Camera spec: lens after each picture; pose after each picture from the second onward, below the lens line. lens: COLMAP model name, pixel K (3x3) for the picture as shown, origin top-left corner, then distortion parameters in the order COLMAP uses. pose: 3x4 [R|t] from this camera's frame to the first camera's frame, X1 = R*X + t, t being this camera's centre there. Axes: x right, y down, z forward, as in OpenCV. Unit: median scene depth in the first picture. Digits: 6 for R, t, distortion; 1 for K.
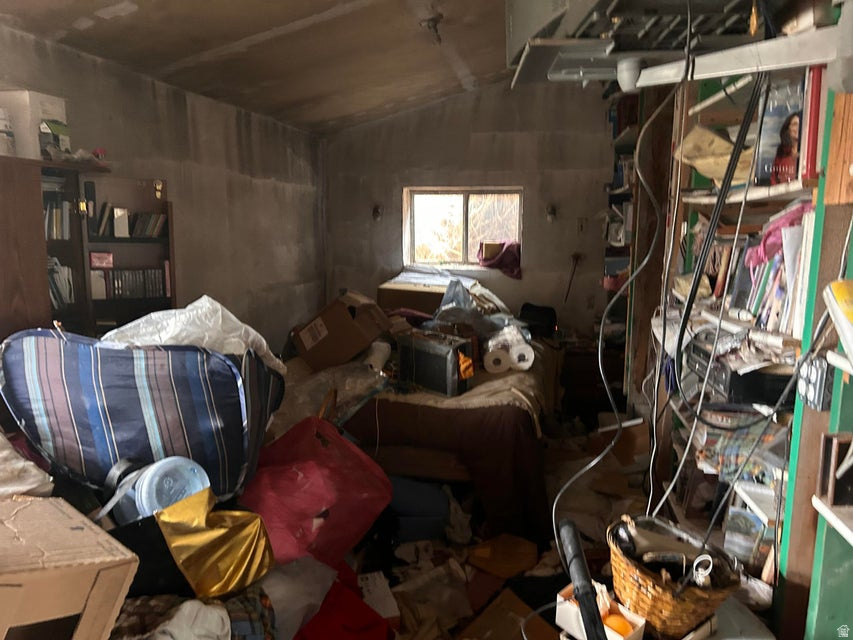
lens RADIAL K [[643.7, 0, 429.2], [0, 643.7, 321.0], [0, 0, 1]] dist [0.047261, -0.055667]
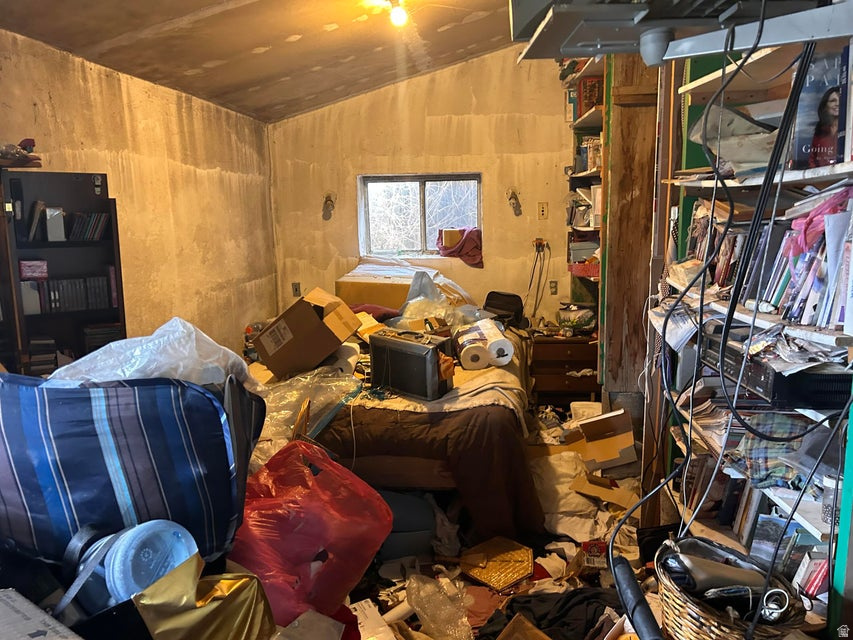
lens RADIAL K [[639.0, 0, 426.2], [0, 639.0, 309.5], [0, 0, 1]] dist [0.042148, -0.061646]
pose [[0.994741, -0.041066, 0.093825, -0.071568], [0.040310, 0.999138, 0.009938, -0.028625], [-0.094152, -0.006104, 0.995539, 0.105160]]
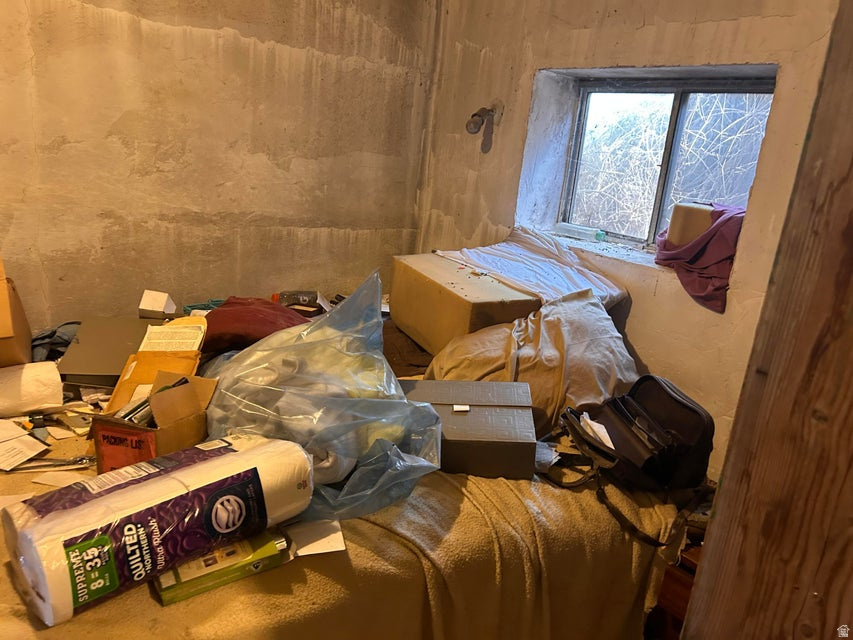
lens RADIAL K [[643.7, 0, 429.2], [0, 643.7, 321.0], [0, 0, 1]] dist [0.047261, -0.055667]
pose [[0.716676, 0.256442, -0.648547, 0.557140], [-0.204769, 0.966329, 0.155816, -0.169063], [0.666667, 0.021133, 0.745056, 1.204014]]
